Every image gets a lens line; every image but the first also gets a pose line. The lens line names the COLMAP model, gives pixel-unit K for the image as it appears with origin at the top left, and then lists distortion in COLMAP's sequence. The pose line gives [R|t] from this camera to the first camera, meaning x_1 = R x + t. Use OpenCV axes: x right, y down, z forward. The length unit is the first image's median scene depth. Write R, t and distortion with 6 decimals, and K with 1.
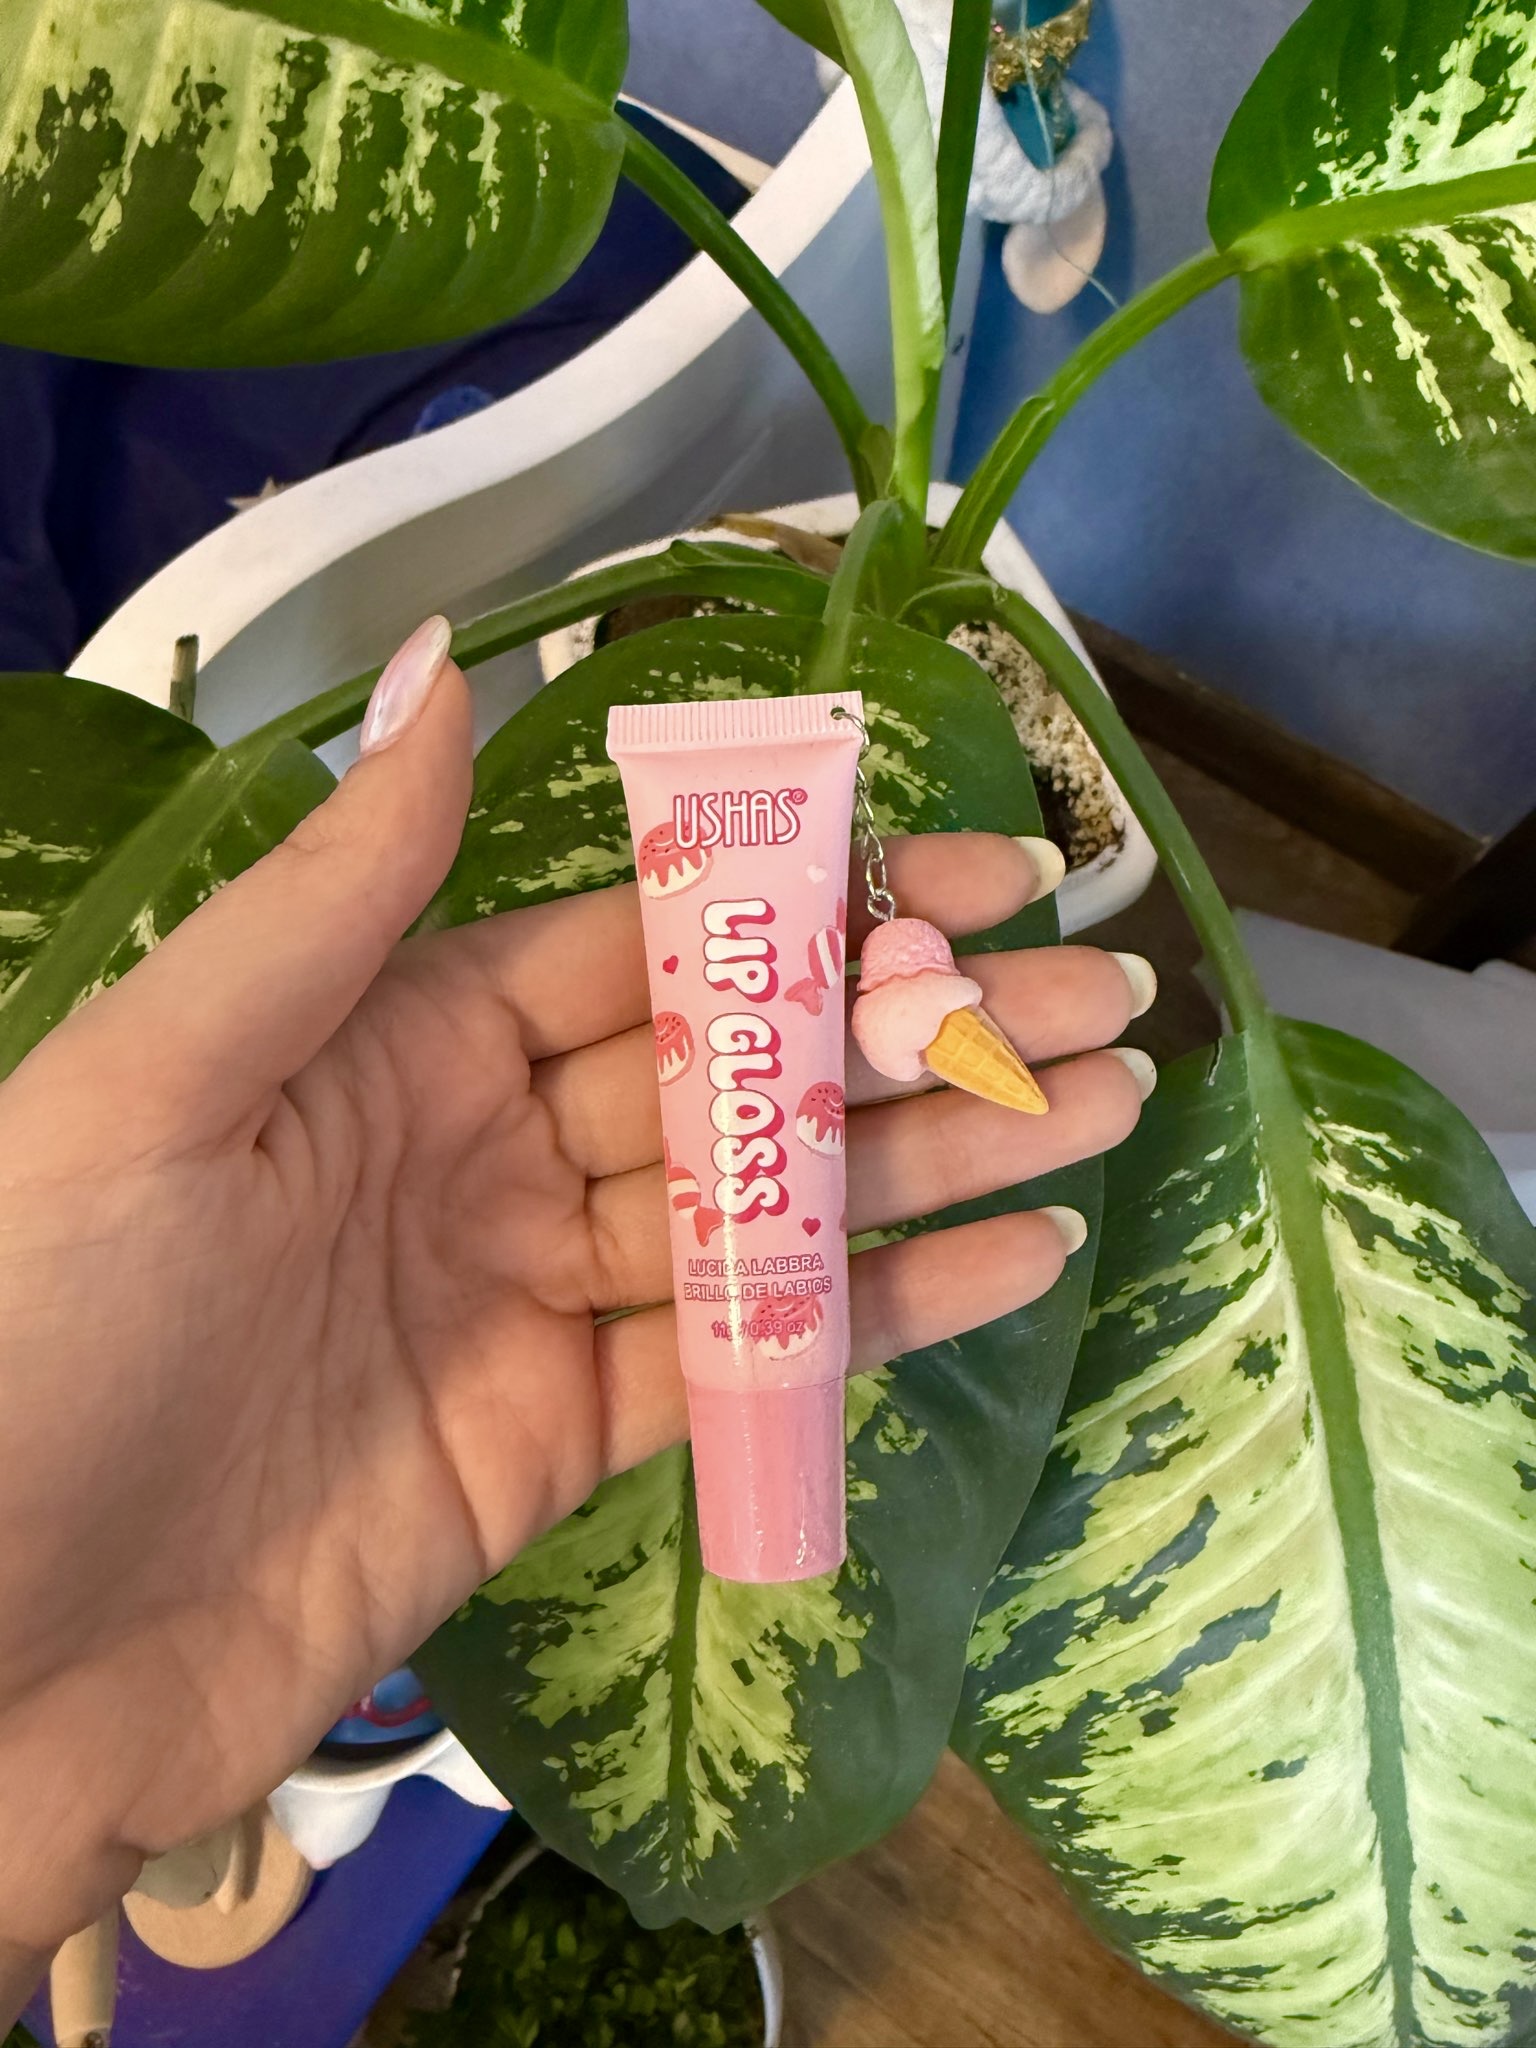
lens RADIAL K [[1511.8, 0, 716.4], [0, 1511.8, 1023.2], [0, 0, 1]] dist [0.004108, 0.000680]
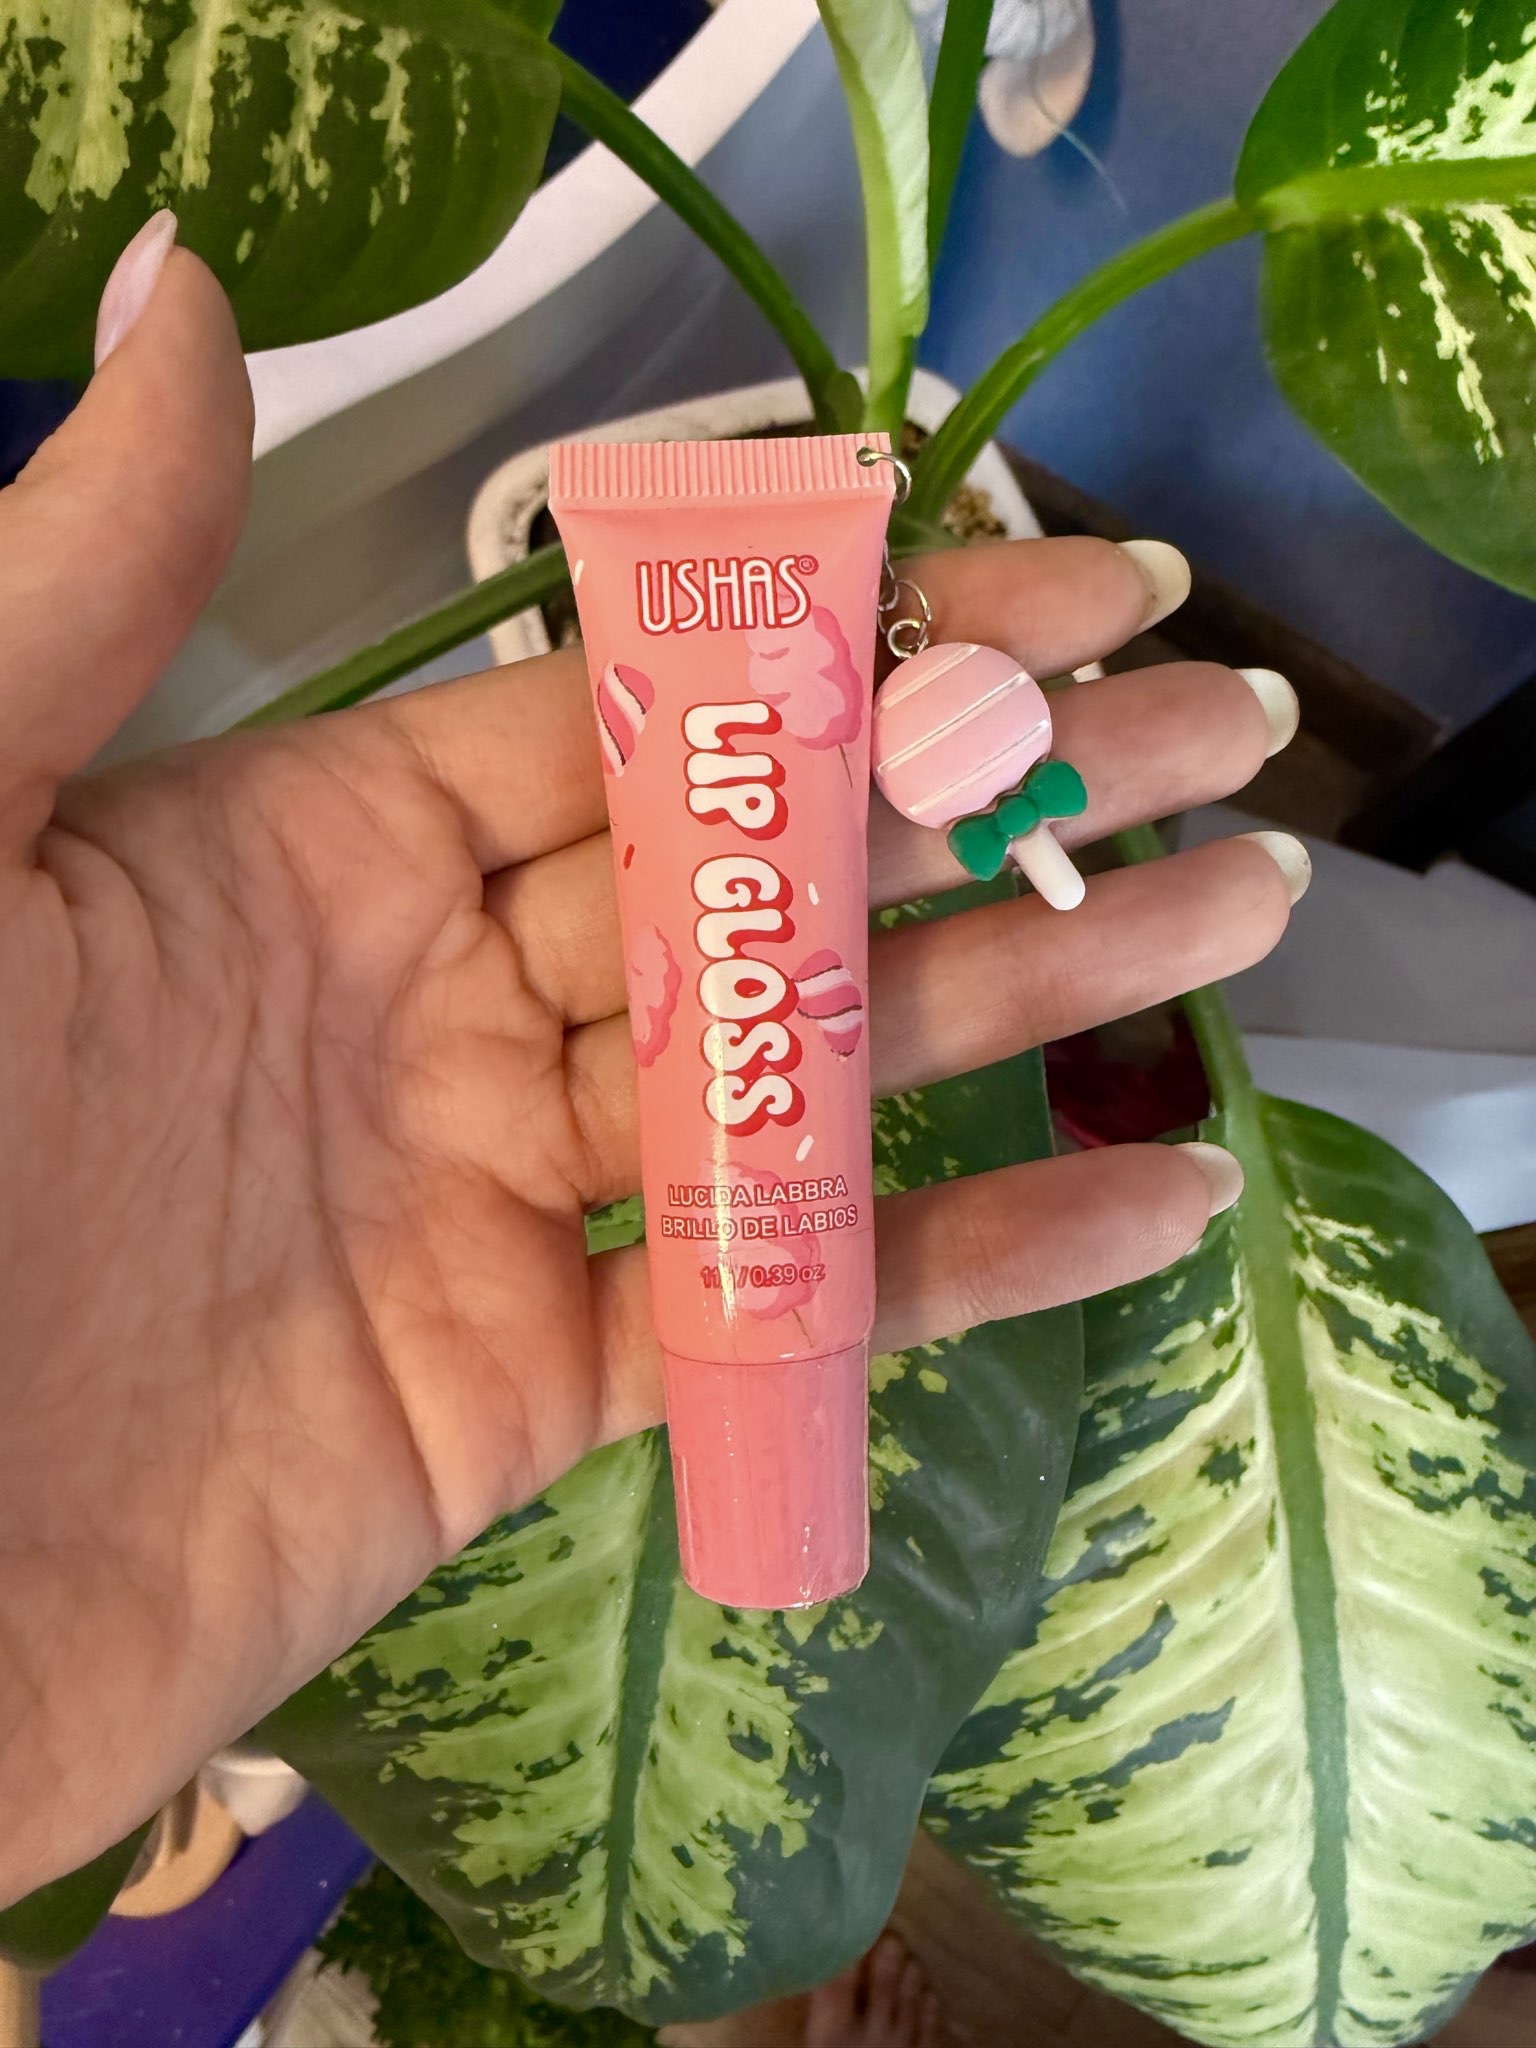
lens RADIAL K [[1511.8, 0, 716.4], [0, 1511.8, 1023.2], [0, 0, 1]] dist [0.004108, 0.000680]
pose [[0.999123, 0.008579, 0.040991, -0.003939], [-0.013506, 0.992504, 0.121466, -0.166173], [-0.039642, -0.121913, 0.991749, 0.099567]]
